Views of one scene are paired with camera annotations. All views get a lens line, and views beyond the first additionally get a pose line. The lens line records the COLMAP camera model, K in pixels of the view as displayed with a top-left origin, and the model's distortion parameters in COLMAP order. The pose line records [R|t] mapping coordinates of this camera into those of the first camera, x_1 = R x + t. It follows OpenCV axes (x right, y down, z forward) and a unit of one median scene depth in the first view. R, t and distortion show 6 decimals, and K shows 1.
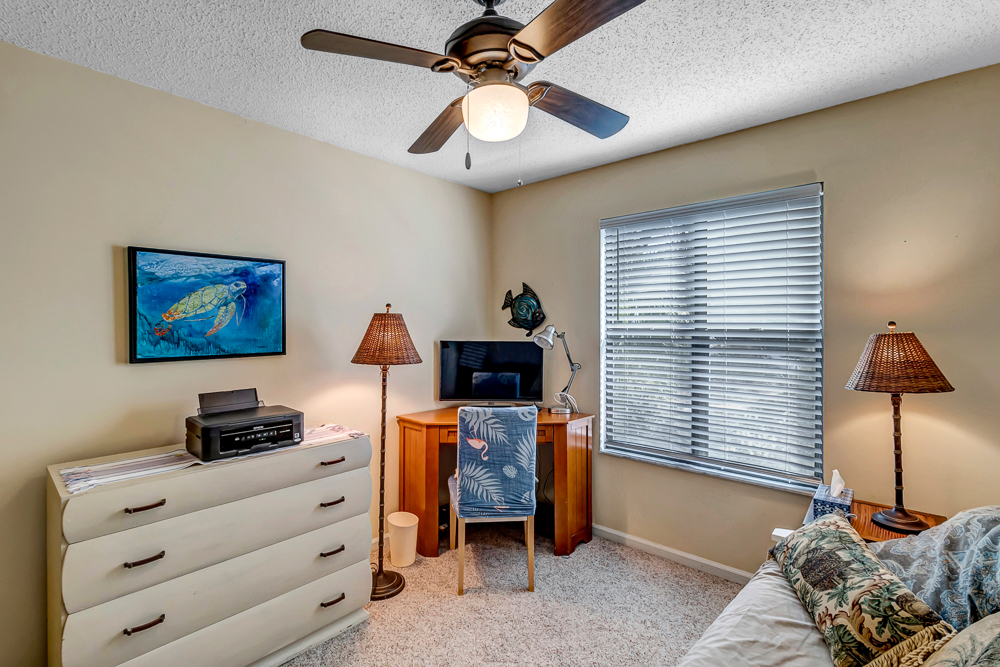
lens RADIAL K [[464.2, 0, 498.0], [0, 464.2, 329.0], [0, 0, 1]] dist [0.000601, 0.000103]
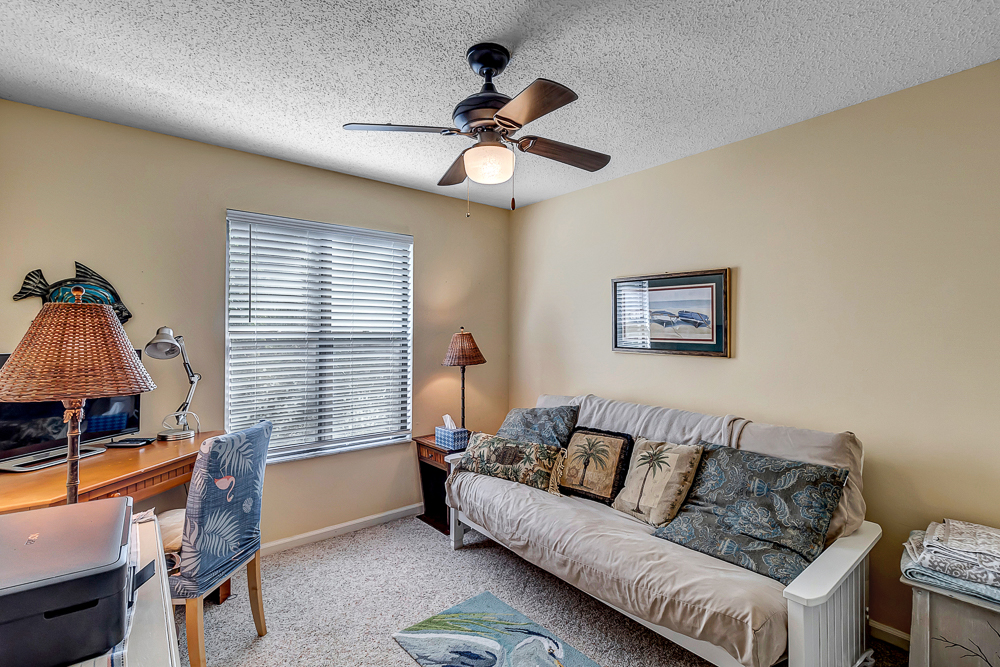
lens RADIAL K [[464.2, 0, 502.0], [0, 464.2, 329.2], [0, 0, 1]] dist [0.000601, 0.000103]
pose [[0.159206, 0.002355, 0.987243, -0.974401], [0.002726, 0.999992, -0.002825, -0.001698], [-0.987242, 0.003141, 0.159199, 0.576969]]
